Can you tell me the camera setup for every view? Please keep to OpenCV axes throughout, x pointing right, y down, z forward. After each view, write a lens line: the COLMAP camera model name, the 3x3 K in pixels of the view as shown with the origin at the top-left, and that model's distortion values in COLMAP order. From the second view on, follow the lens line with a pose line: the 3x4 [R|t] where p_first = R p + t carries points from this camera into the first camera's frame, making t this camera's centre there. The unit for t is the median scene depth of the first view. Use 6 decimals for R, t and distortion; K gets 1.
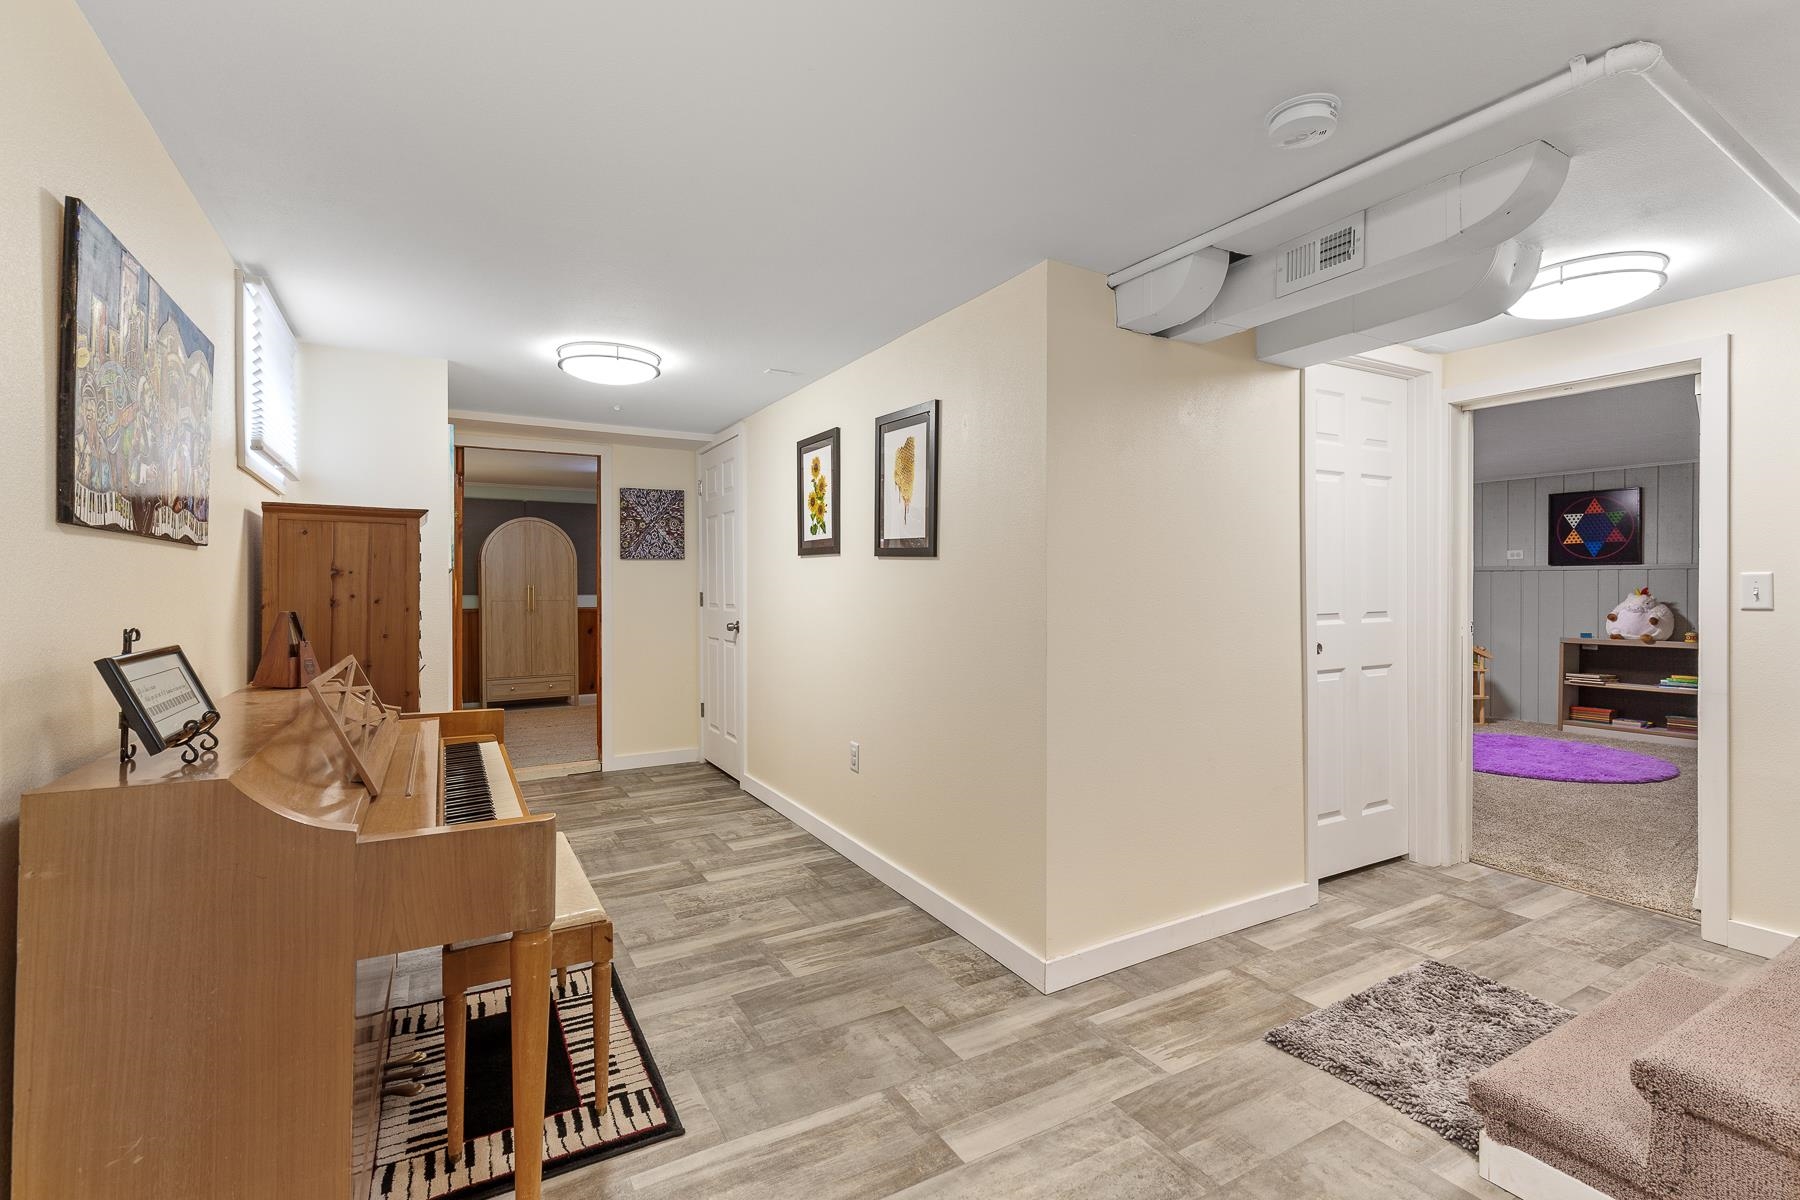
lens RADIAL K [[828.4, 0, 904.9], [0, 828.4, 592.1], [0, 0, 1]] dist [0.007932, 0.000024]
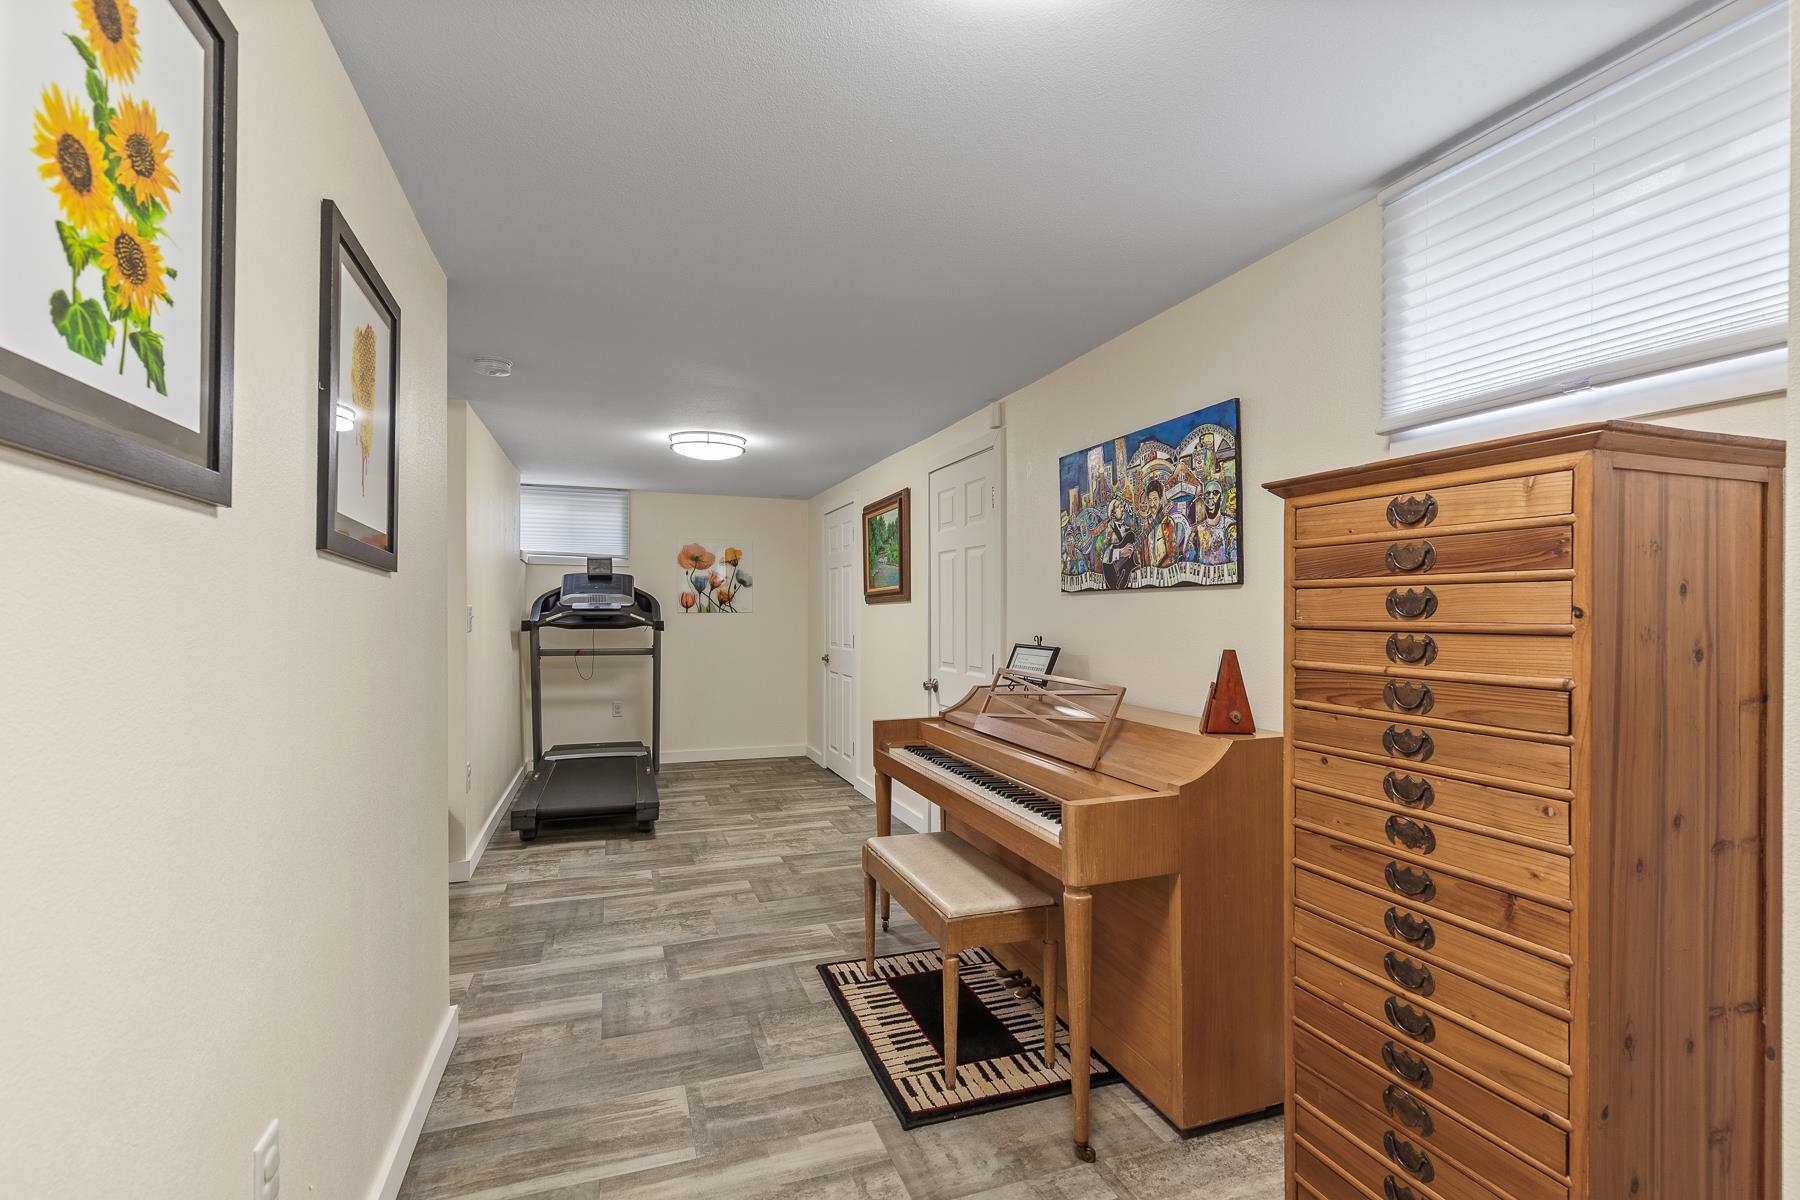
lens RADIAL K [[828.4, 0, 898.0], [0, 828.4, 607.1], [0, 0, 1]] dist [0.007932, 0.000024]
pose [[-0.984231, 0.000378, 0.176887, -0.543073], [0.001199, 0.999989, 0.004535, -0.028523], [-0.176883, 0.004676, -0.984221, 1.964072]]
